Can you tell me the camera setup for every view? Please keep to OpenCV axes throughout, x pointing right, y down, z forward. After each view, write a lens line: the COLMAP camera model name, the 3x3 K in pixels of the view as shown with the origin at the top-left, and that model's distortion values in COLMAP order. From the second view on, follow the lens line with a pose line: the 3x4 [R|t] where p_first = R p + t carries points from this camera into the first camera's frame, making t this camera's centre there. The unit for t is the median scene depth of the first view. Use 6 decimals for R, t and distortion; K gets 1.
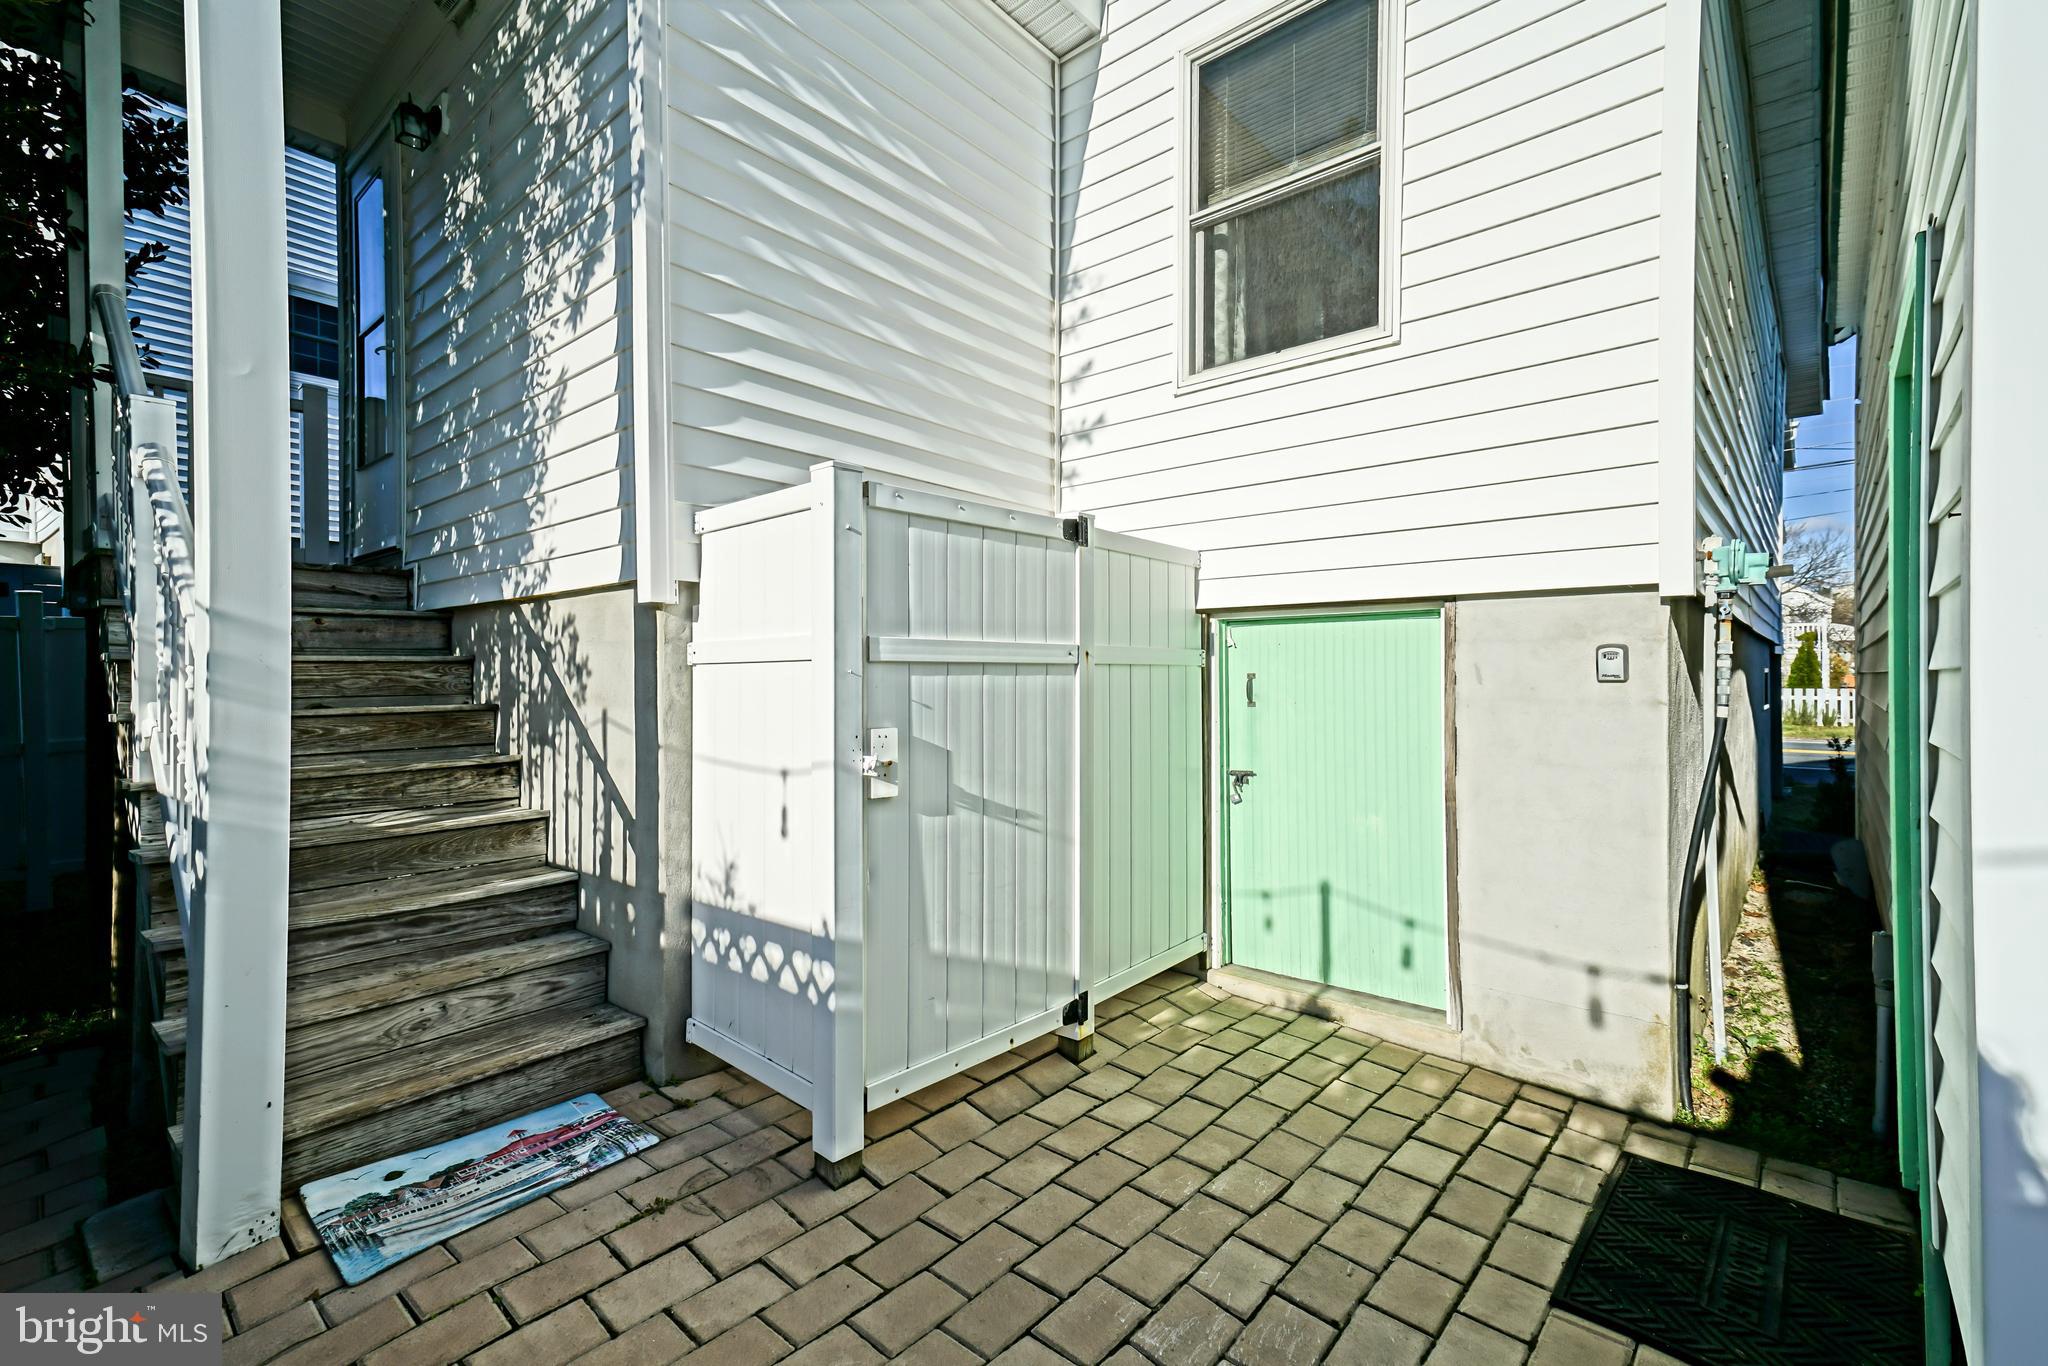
lens RADIAL K [[910.8, 0, 1013.9], [0, 910.8, 682.5], [0, 0, 1]] dist [0.038245, -0.002016]
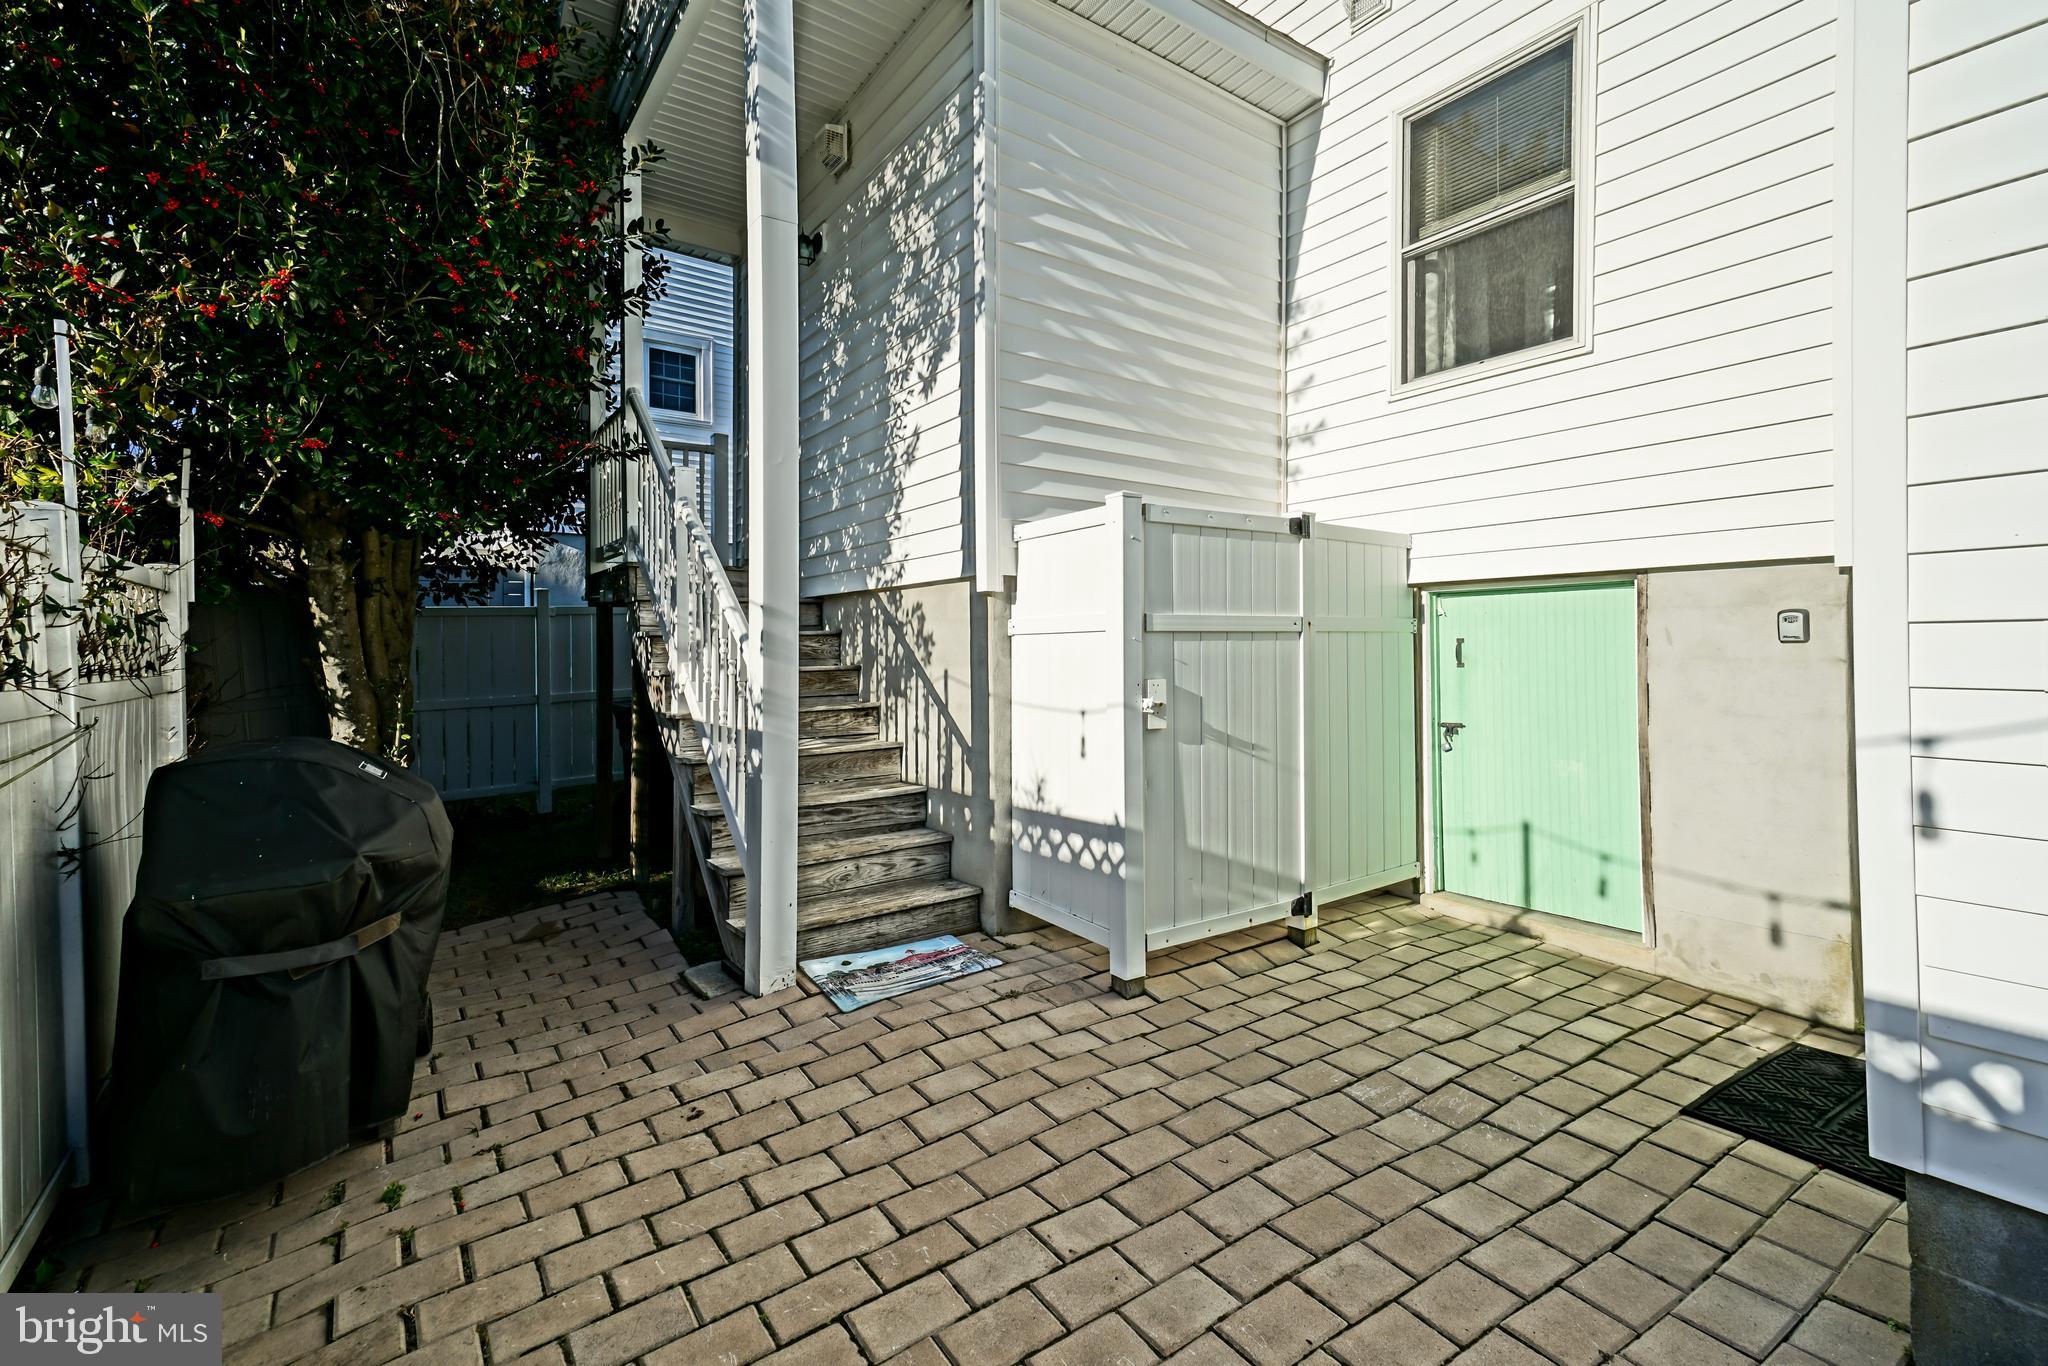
lens RADIAL K [[910.8, 0, 1029.9], [0, 910.8, 657.8], [0, 0, 1]] dist [0.038245, -0.002016]
pose [[0.975809, -0.004549, -0.218579, -0.021195], [0.005749, 0.999972, 0.004853, 0.007329], [0.218551, -0.005993, 0.975807, -0.327786]]
